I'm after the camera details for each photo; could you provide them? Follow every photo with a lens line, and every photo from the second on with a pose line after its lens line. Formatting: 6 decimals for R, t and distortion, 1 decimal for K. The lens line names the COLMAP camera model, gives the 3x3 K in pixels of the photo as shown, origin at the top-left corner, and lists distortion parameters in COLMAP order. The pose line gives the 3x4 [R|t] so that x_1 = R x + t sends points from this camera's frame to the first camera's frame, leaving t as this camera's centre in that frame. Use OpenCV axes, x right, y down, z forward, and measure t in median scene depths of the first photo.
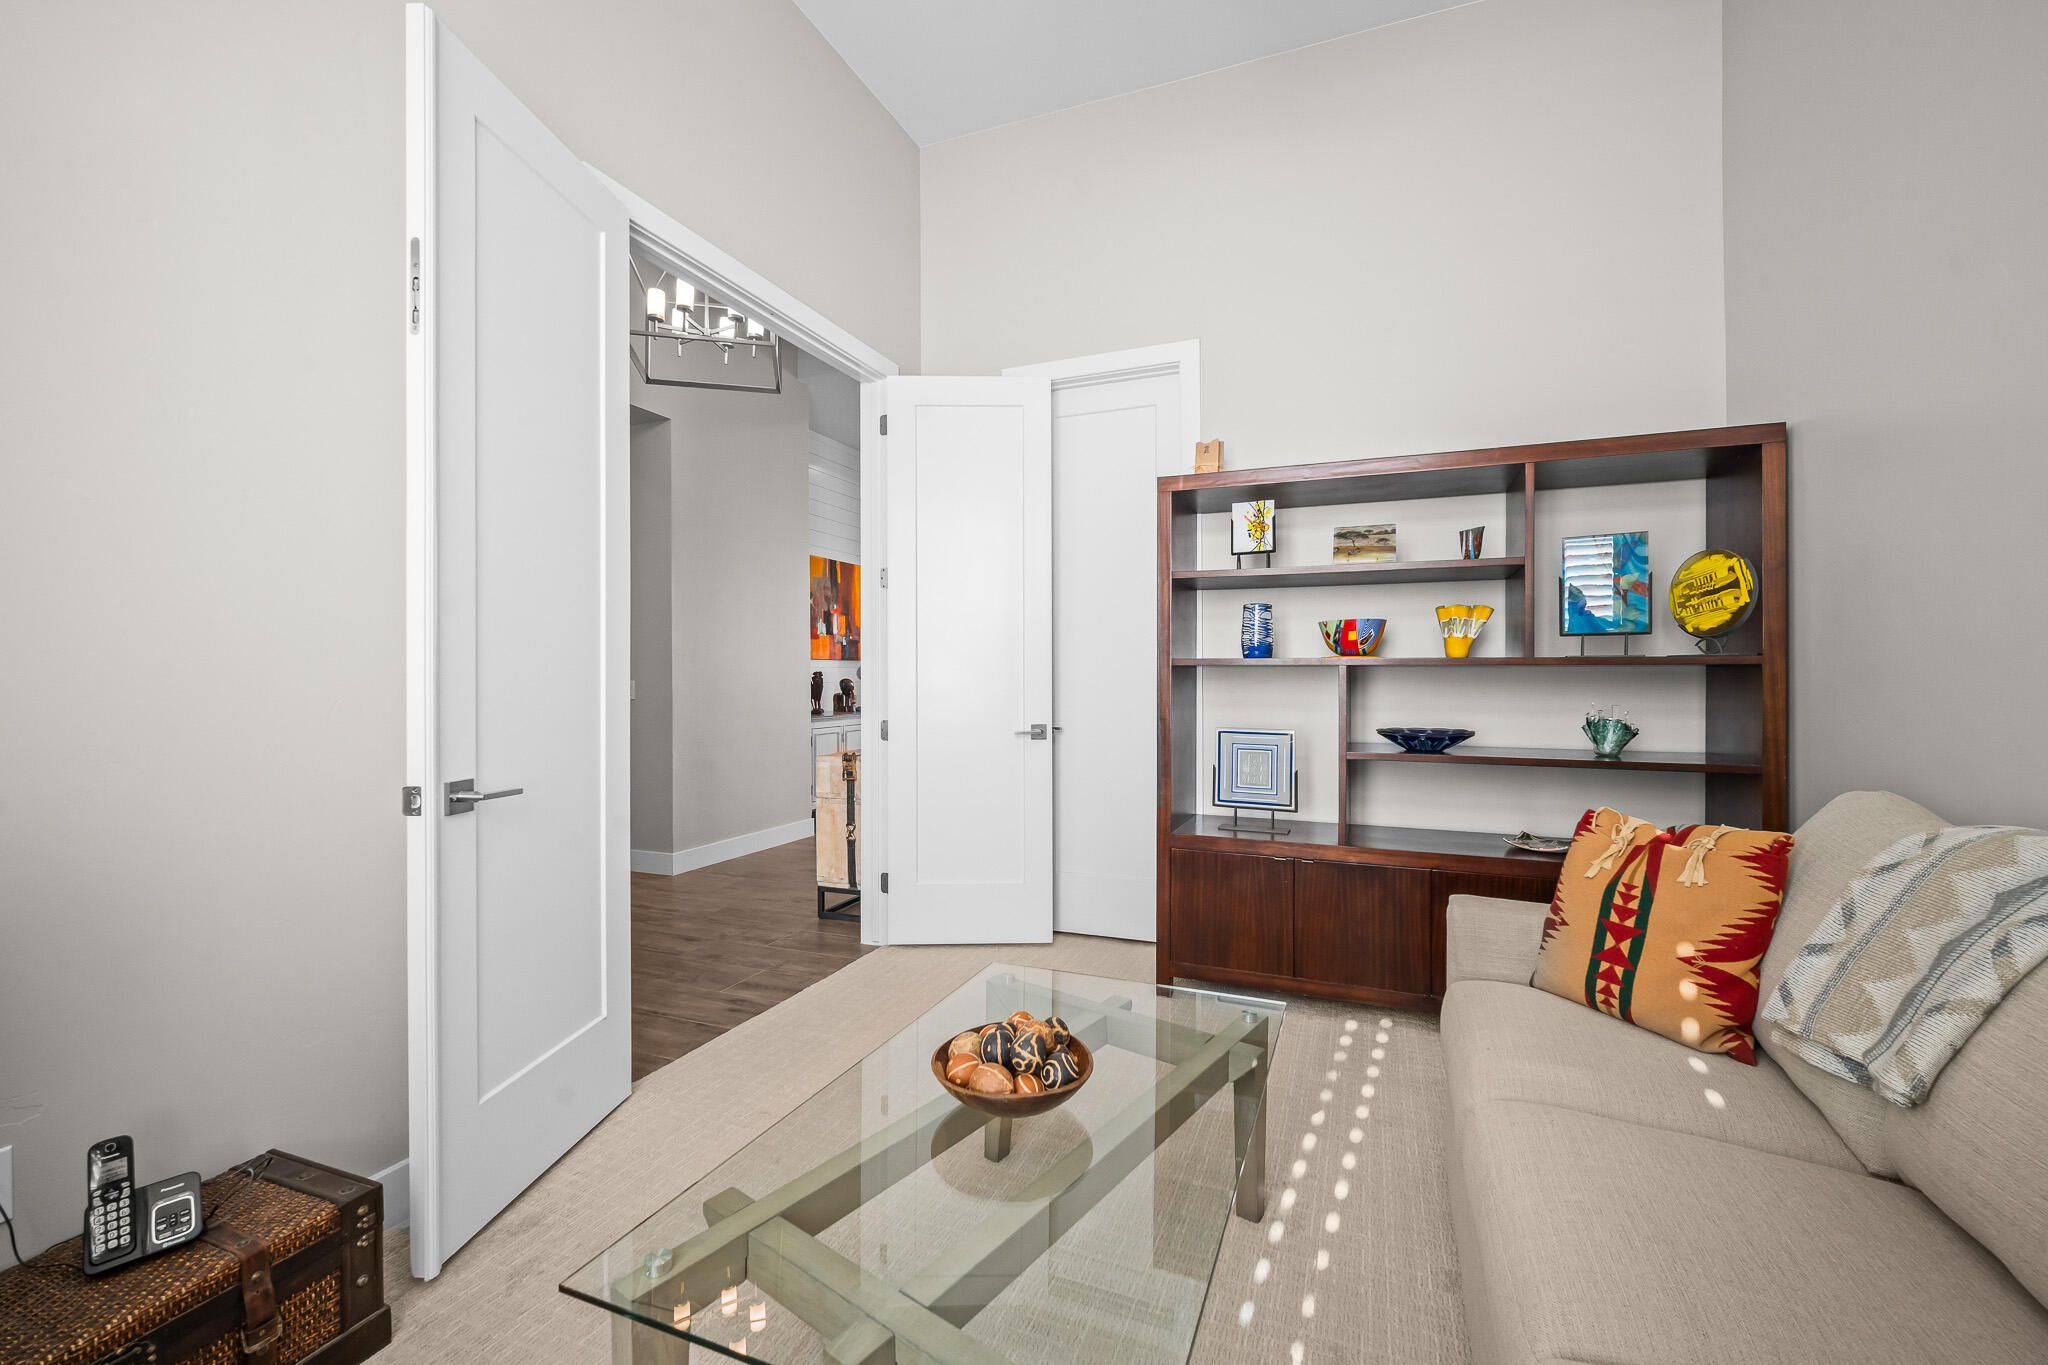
lens RADIAL K [[844.0, 0, 1027.5], [0, 844.0, 678.0], [0, 0, 1]] dist [0.000406, 0.000029]
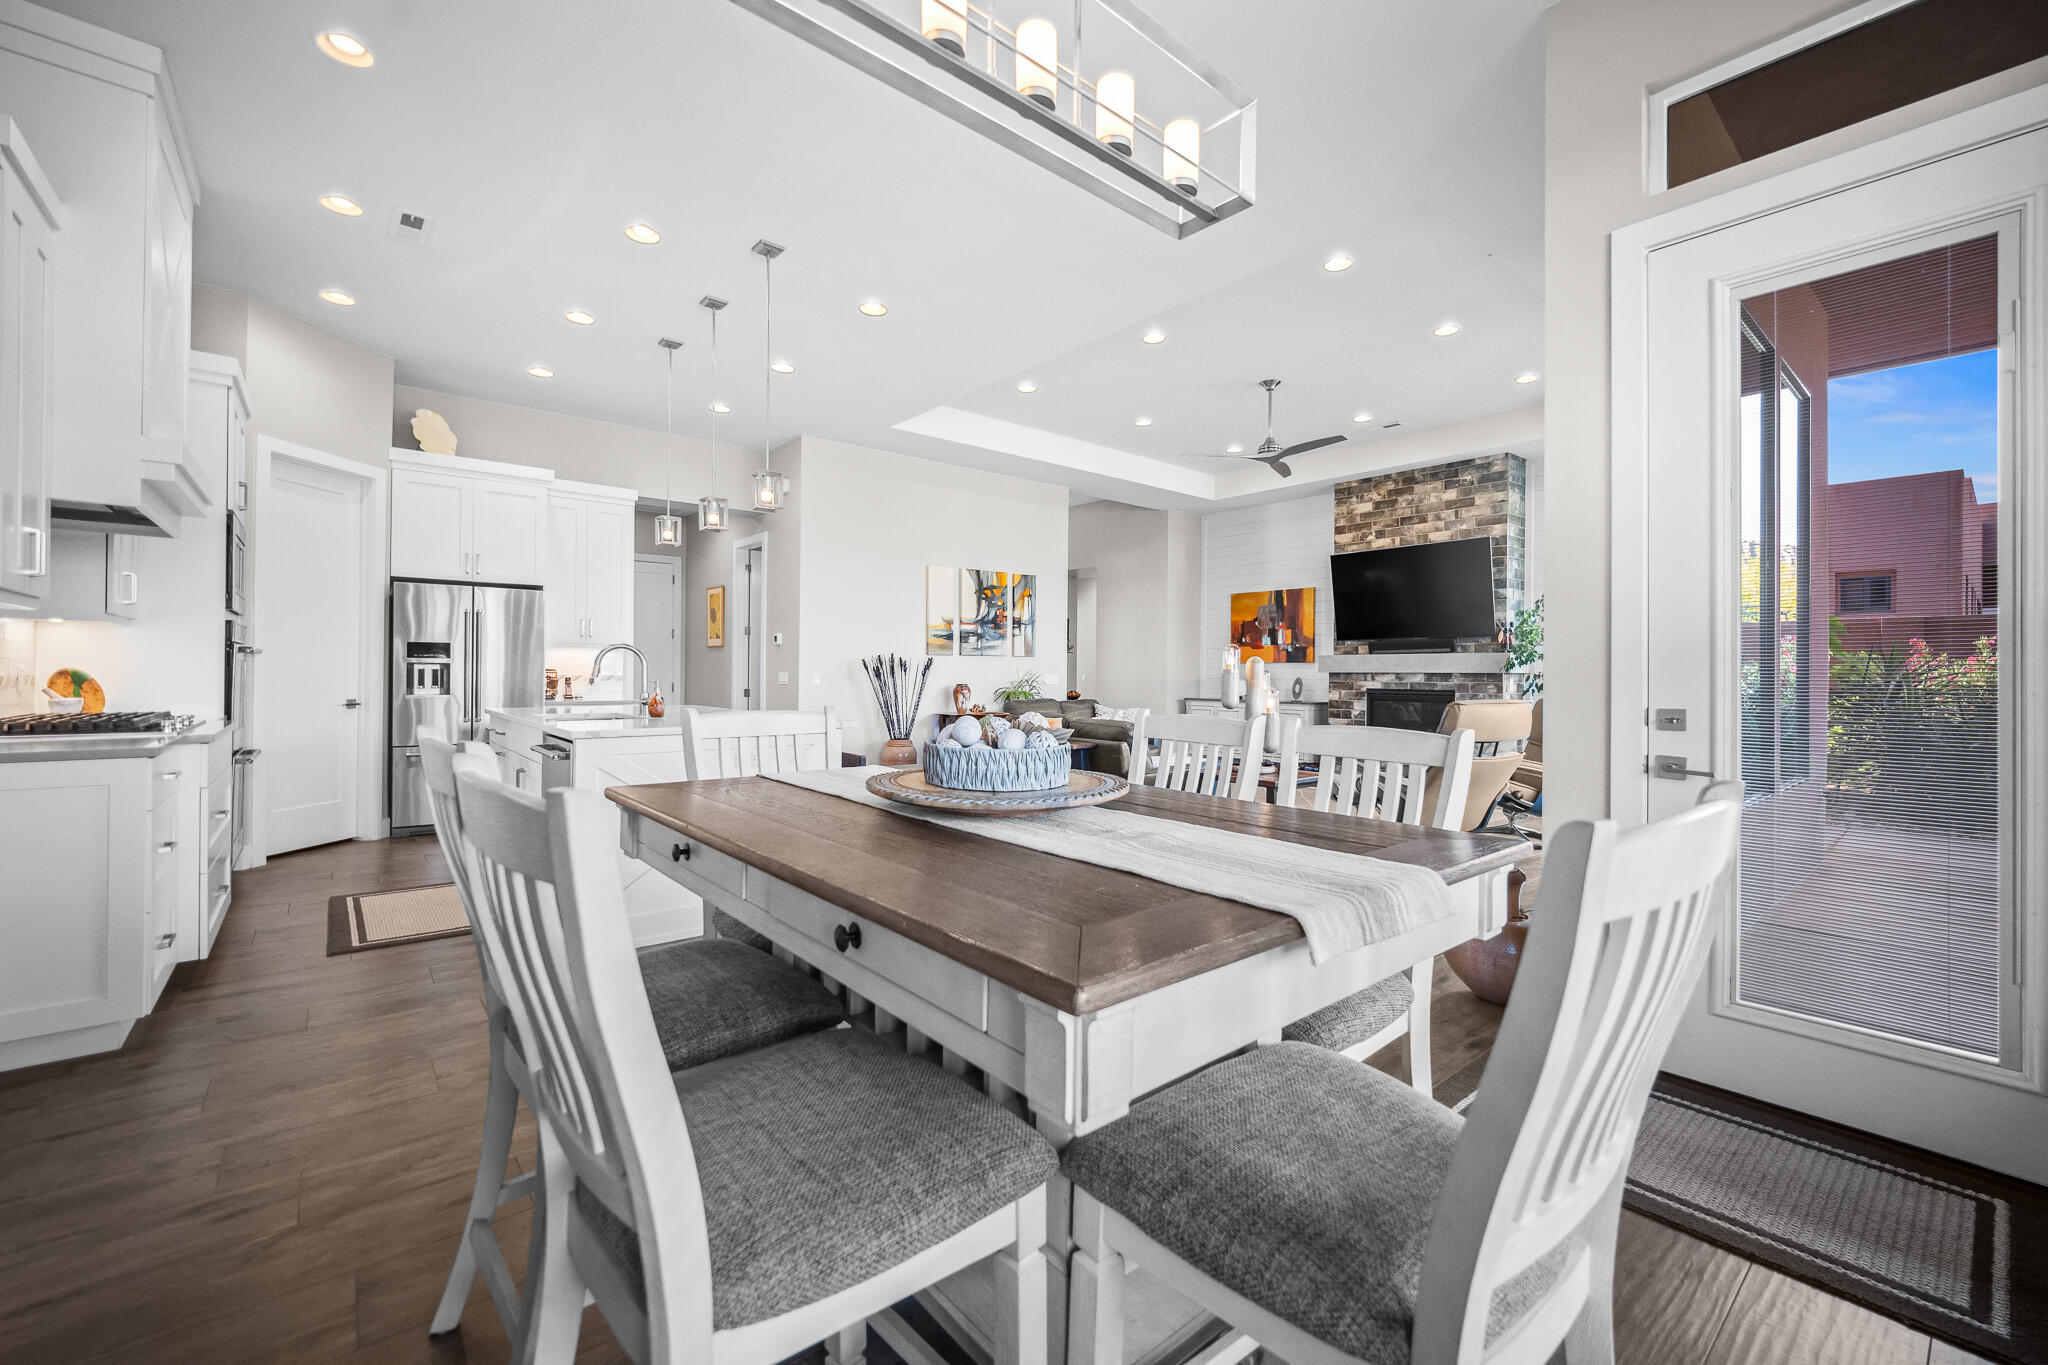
lens RADIAL K [[834.1, 0, 1038.7], [0, 834.1, 670.9], [0, 0, 1]] dist [-0.005273, 0.000077]
pose [[-0.460415, -0.005739, -0.887685, 1.149928], [-0.010179, 0.999947, -0.001185, -0.002441], [0.887645, 0.008491, -0.460449, 1.268767]]
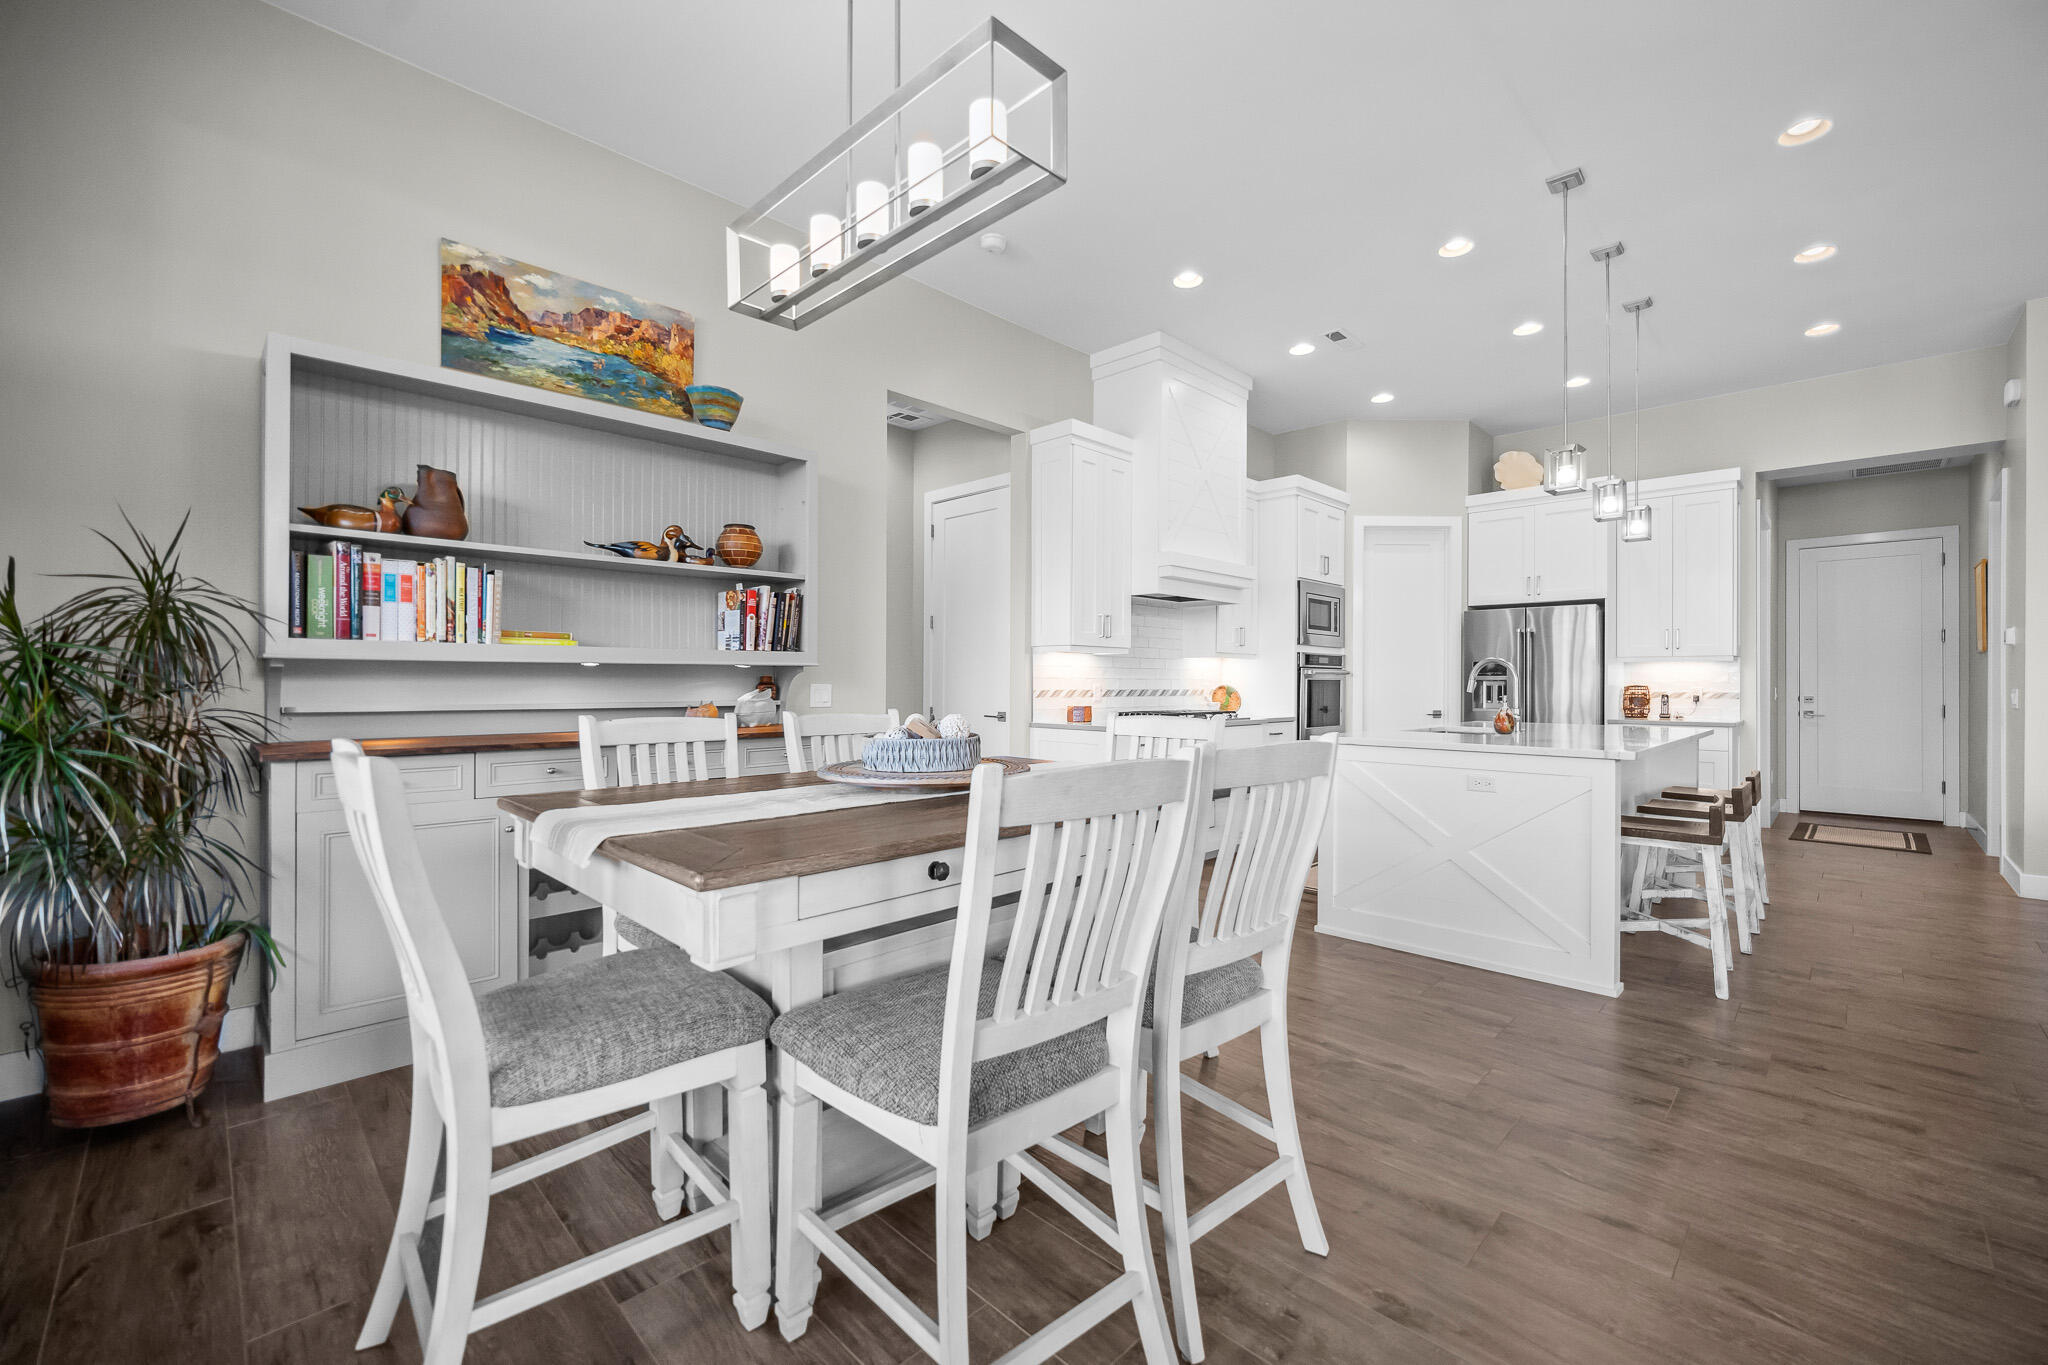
lens RADIAL K [[835.4, 0, 1032.8], [0, 835.4, 680.3], [0, 0, 1]] dist [-0.006126, -0.000142]
pose [[-0.925042, -0.003467, 0.379849, 0.842033], [-0.004022, 0.999992, -0.000667, -0.002233], [-0.379844, -0.002144, -0.925048, 1.391917]]
